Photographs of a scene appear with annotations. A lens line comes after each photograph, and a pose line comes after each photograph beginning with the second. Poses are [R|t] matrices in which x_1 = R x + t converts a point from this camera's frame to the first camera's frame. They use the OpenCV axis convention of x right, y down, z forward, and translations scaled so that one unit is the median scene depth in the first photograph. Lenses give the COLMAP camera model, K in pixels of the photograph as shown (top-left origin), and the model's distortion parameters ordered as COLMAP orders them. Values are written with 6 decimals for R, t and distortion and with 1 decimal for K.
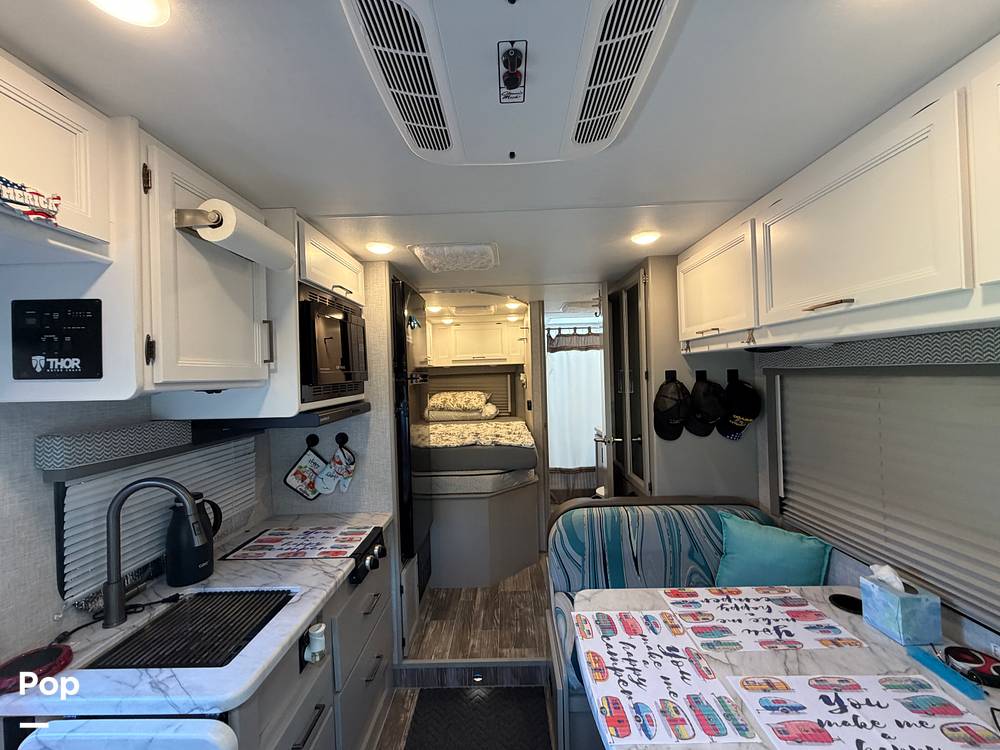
lens RADIAL K [[399.9, 0, 500.8], [0, 399.9, 373.5], [0, 0, 1]] dist [-0.001219, 0.000286]
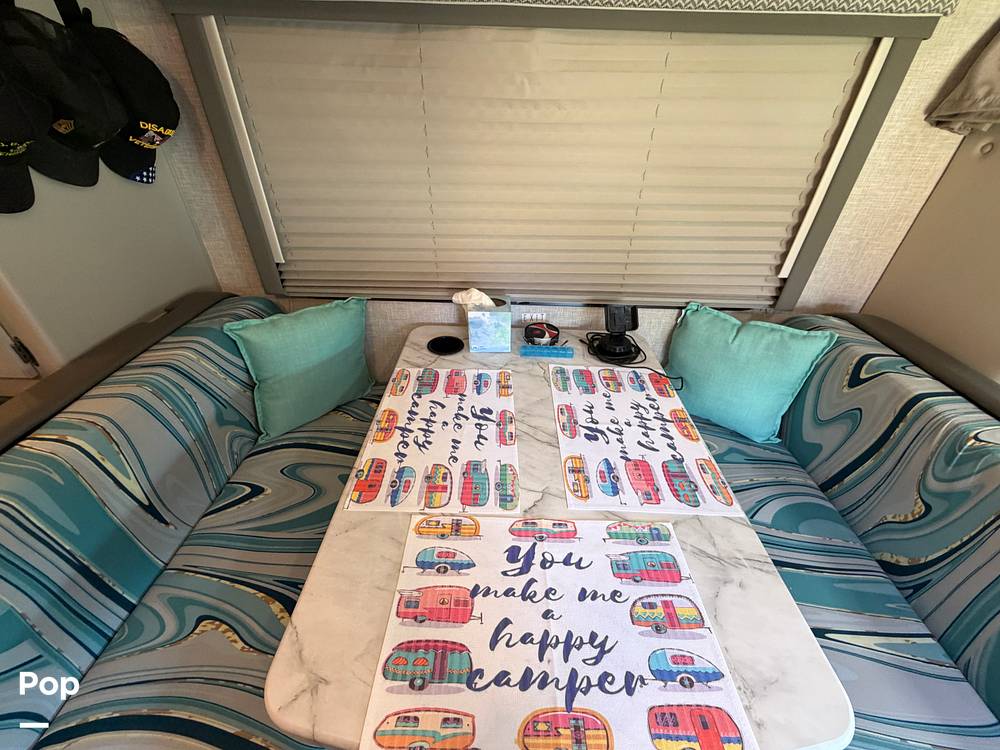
lens RADIAL K [[399.9, 0, 499.5], [0, 399.9, 374.1], [0, 0, 1]] dist [-0.001219, 0.000286]
pose [[0.002427, -0.547487, 0.836811, 0.071883], [-0.029297, 0.836415, 0.547313, 0.127647], [-0.999568, -0.025844, -0.014009, 0.904405]]
